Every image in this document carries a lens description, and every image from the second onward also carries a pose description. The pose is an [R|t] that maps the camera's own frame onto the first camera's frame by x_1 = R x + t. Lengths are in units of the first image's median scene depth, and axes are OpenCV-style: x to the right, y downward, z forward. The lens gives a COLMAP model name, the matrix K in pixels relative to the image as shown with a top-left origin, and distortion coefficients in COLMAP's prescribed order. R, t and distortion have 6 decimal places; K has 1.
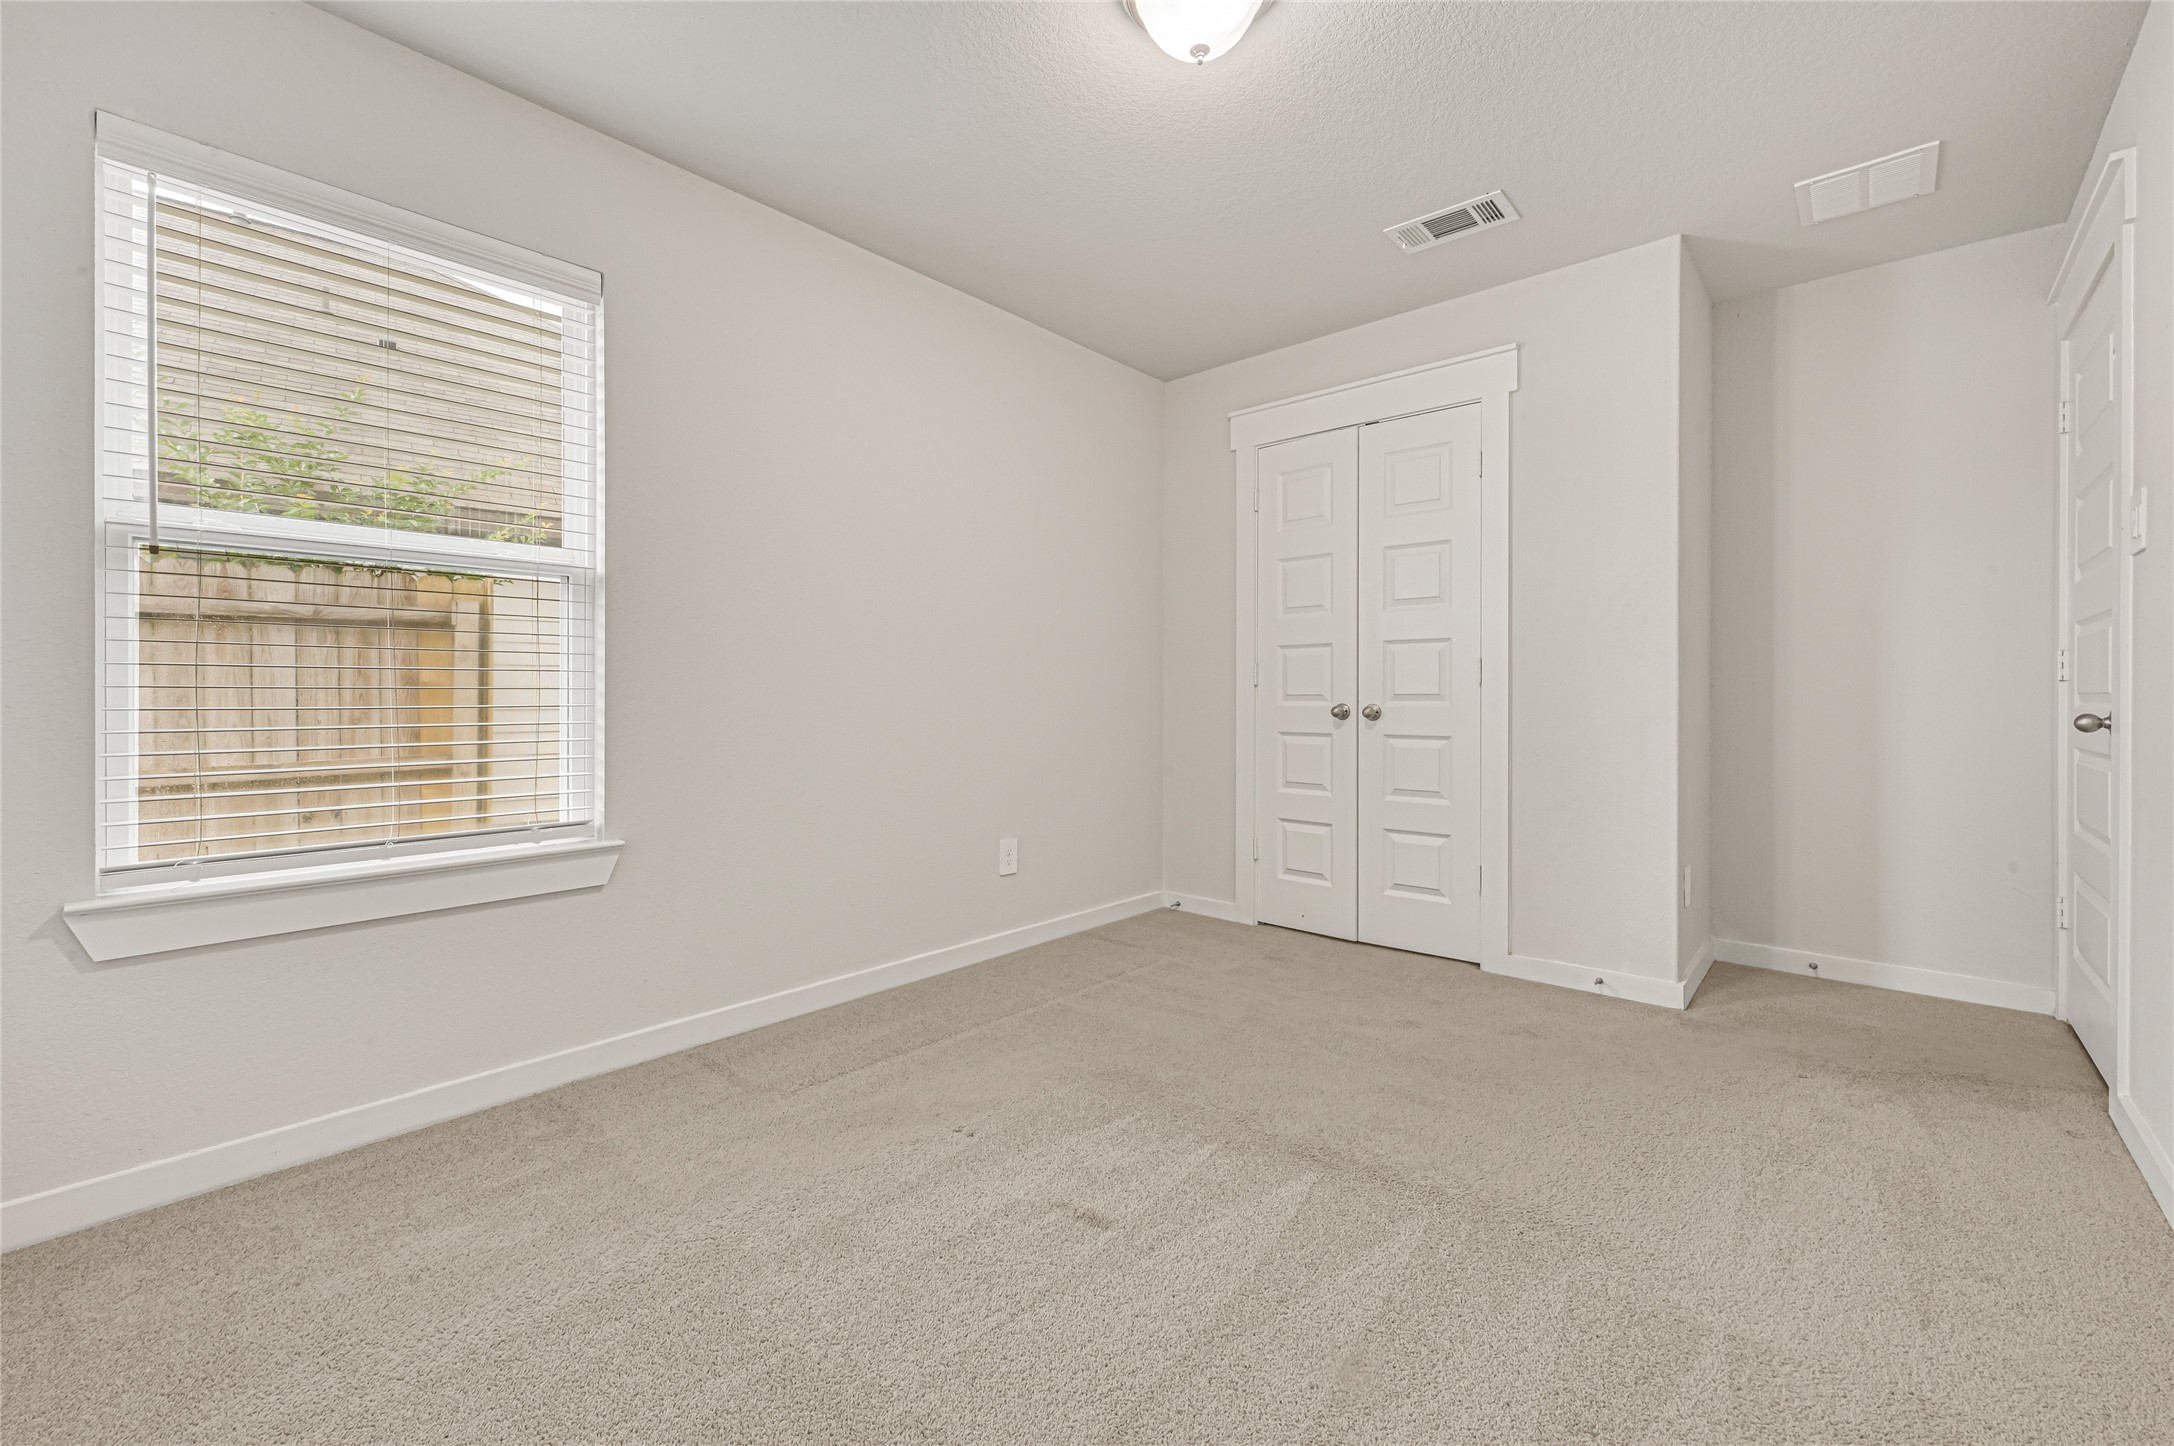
lens RADIAL K [[896.4, 0, 1088.5], [0, 896.4, 694.8], [0, 0, 1]] dist [0.000554, 0.000012]
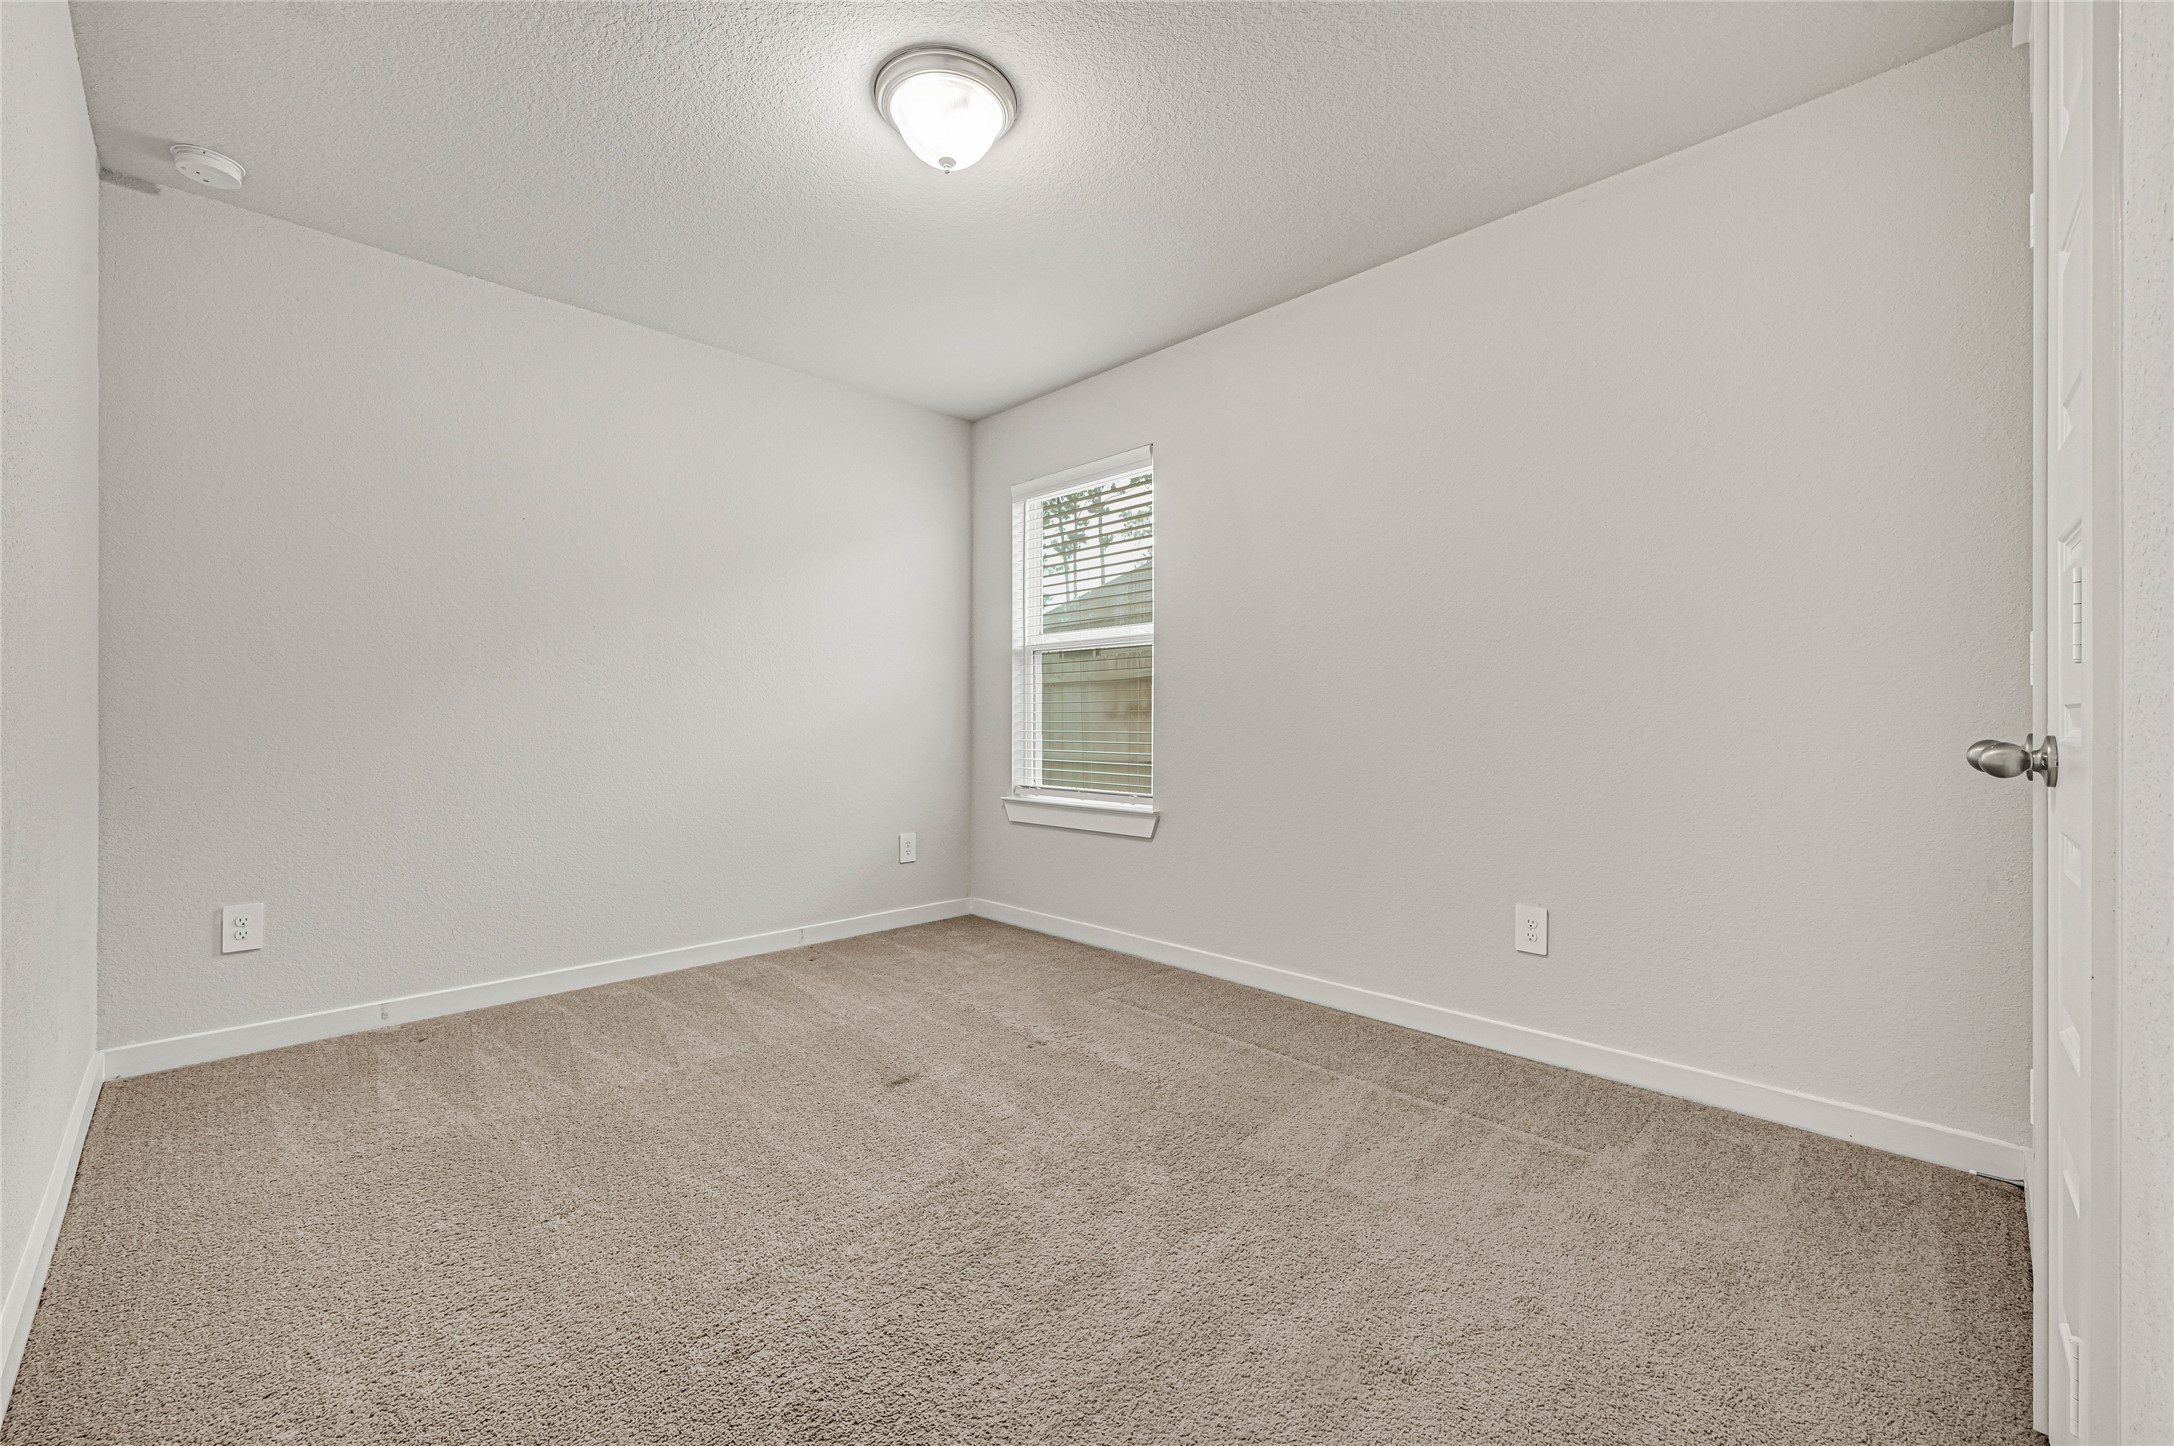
lens RADIAL K [[888.3, 0, 1087.0], [0, 888.3, 723.0], [0, 0, 1]] dist [0.001223, 0.000071]
pose [[-0.078188, -0.001342, -0.996938, 1.108777], [-0.000629, 0.999999, -0.001297, 0.017105], [0.996938, 0.000525, -0.078189, 1.129214]]
